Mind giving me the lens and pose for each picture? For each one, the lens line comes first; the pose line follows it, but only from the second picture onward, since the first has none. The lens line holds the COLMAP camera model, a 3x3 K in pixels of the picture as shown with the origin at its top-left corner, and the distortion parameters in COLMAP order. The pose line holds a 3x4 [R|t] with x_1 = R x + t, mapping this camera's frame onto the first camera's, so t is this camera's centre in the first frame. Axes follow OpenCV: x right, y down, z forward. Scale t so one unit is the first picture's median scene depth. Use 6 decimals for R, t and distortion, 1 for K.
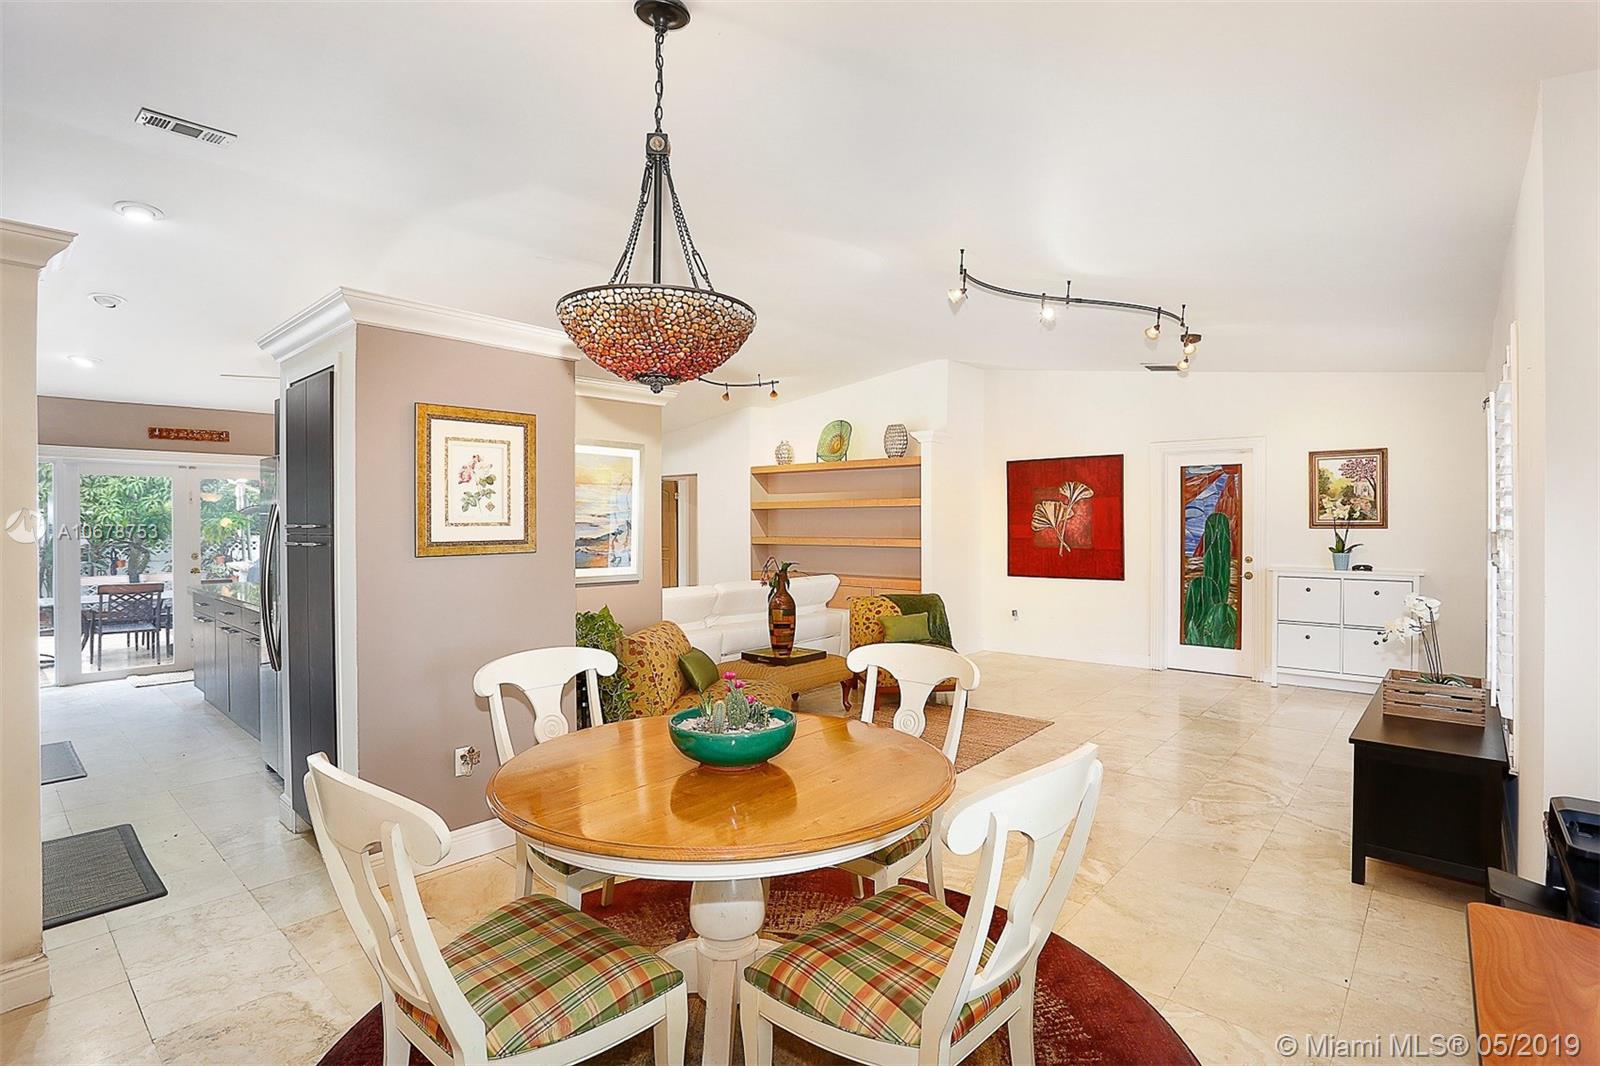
lens RADIAL K [[776.0, 0, 788.0], [0, 776.0, 526.8], [0, 0, 1]] dist [-0.057994, 0.025756]
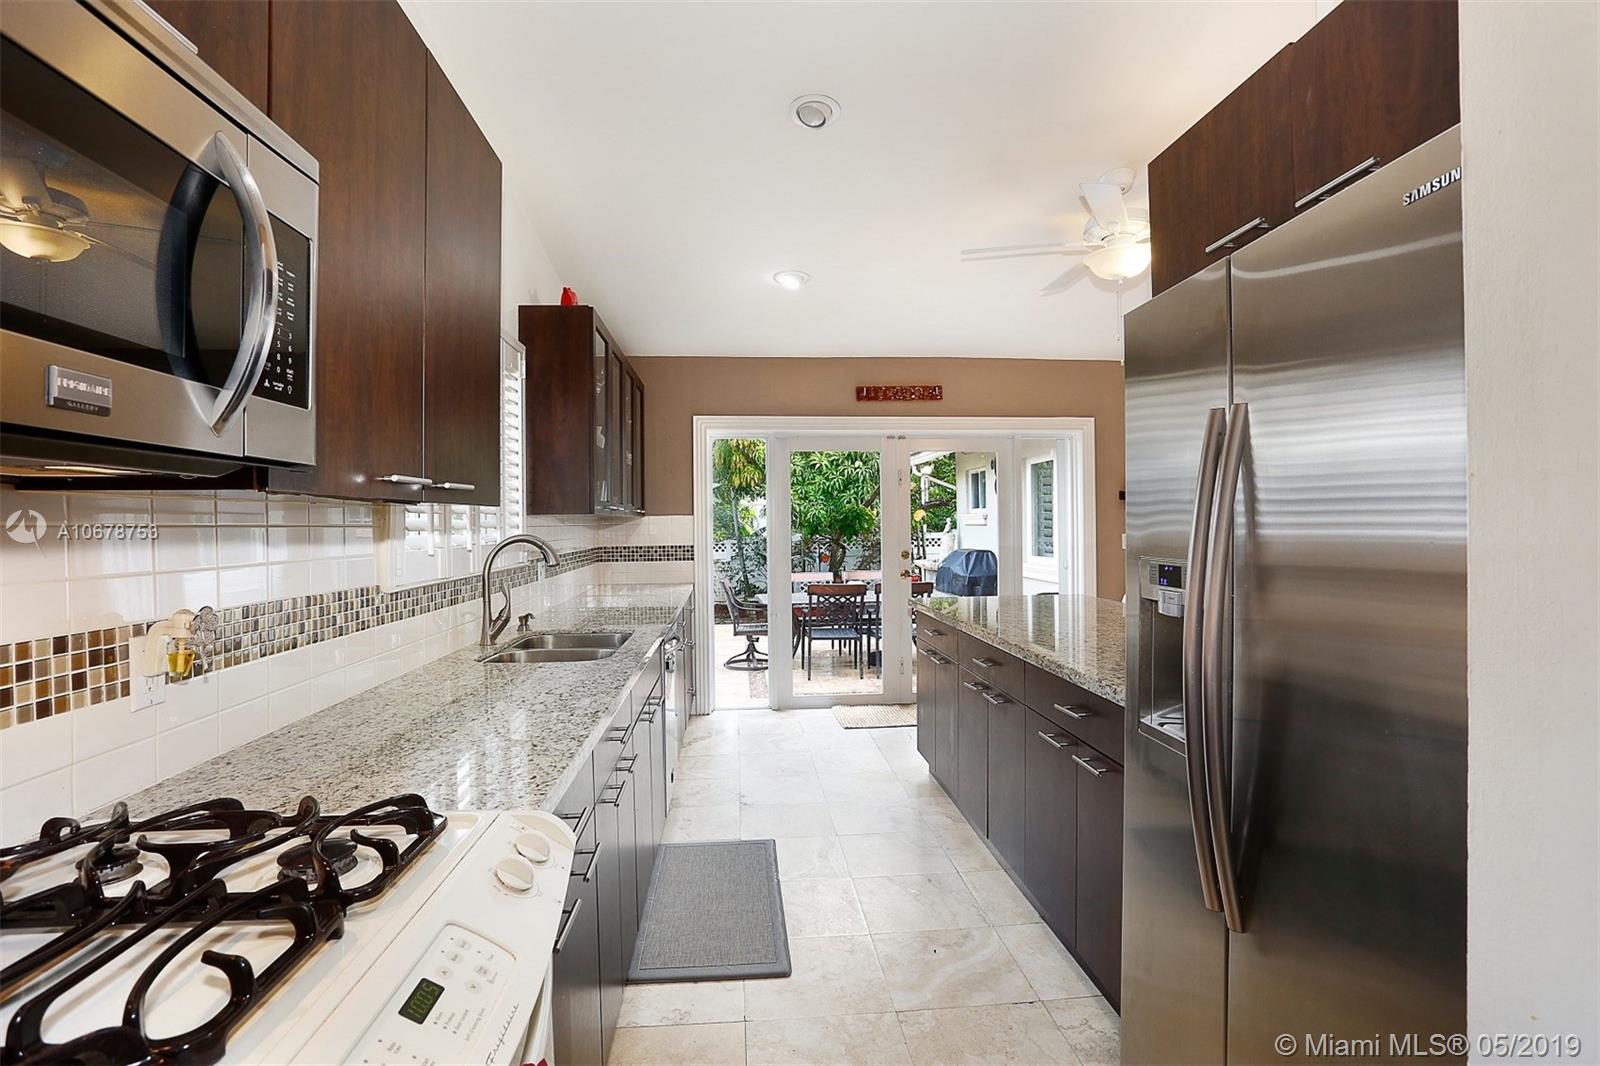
lens RADIAL K [[776.0, 0, 788.0], [0, 776.0, 526.8], [0, 0, 1]] dist [-0.057994, 0.025756]
pose [[0.718532, -0.004646, -0.695478, -0.284068], [0.004641, 0.999987, -0.001885, 0.010833], [0.695478, -0.001873, 0.718545, 0.311565]]
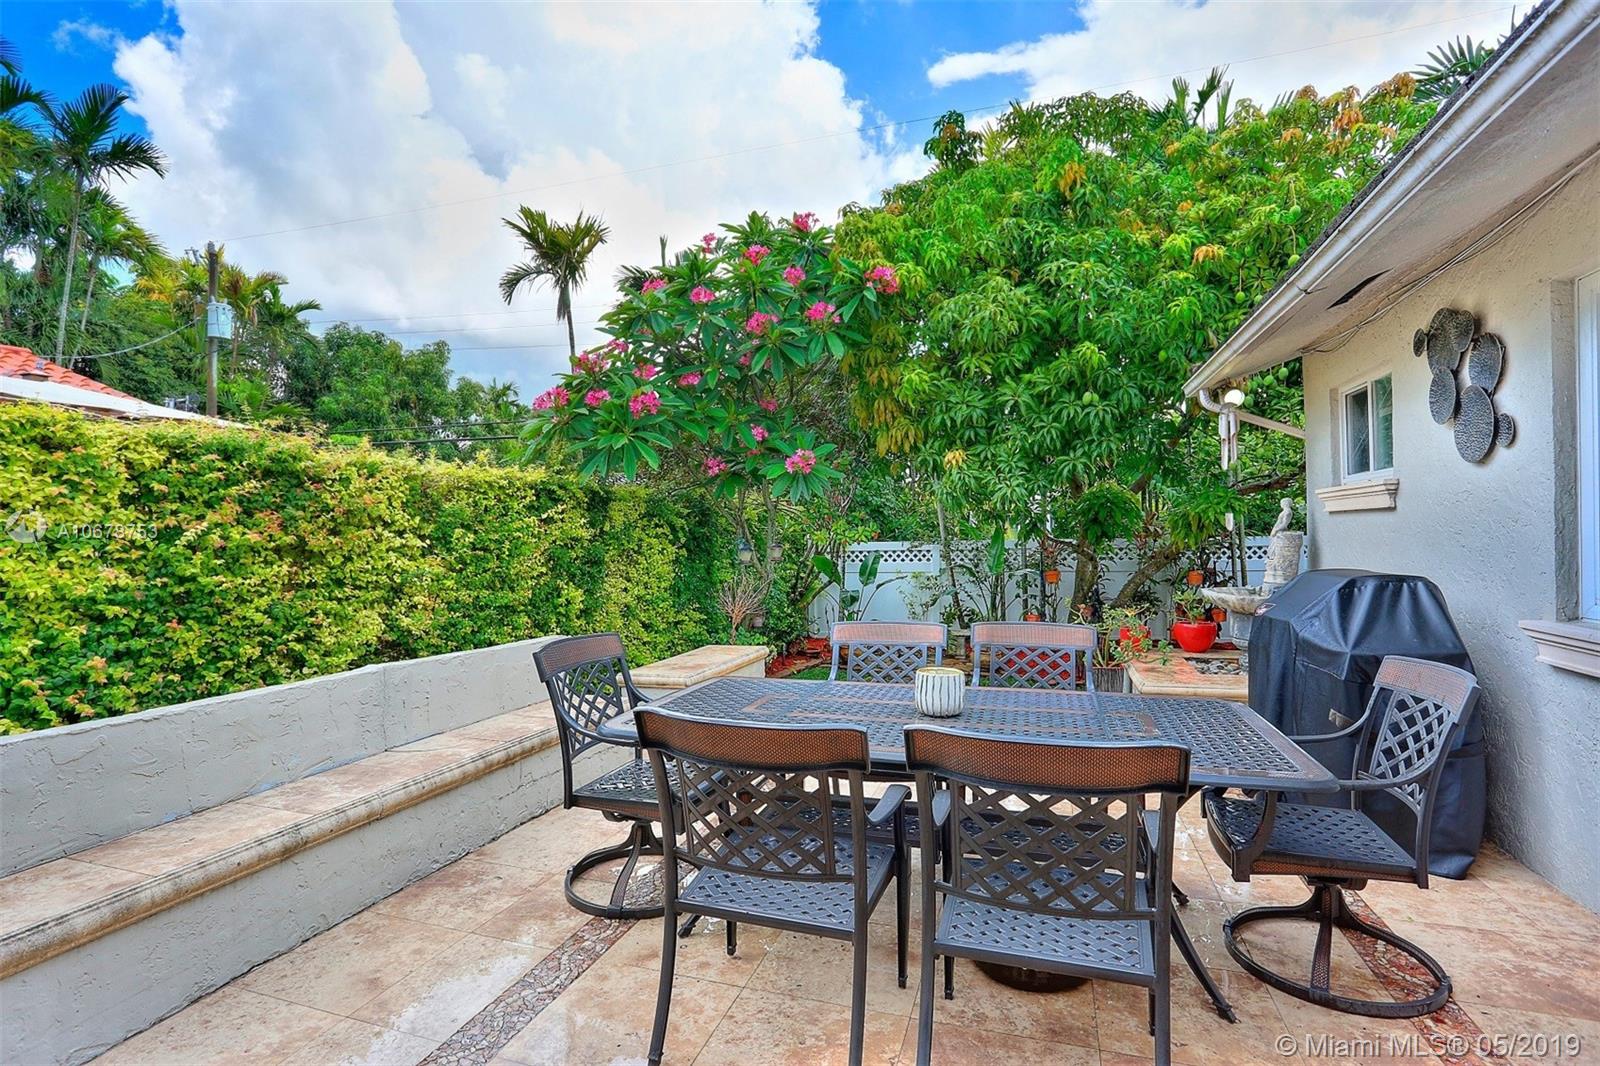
lens RADIAL K [[776.0, 0, 788.0], [0, 776.0, 526.8], [0, 0, 1]] dist [-0.057994, 0.025756]
pose [[0.408689, -0.004137, -0.912664, -0.658403], [-0.006031, 0.999956, -0.007234, 0.024826], [0.912654, 0.008461, 0.408646, 0.909960]]
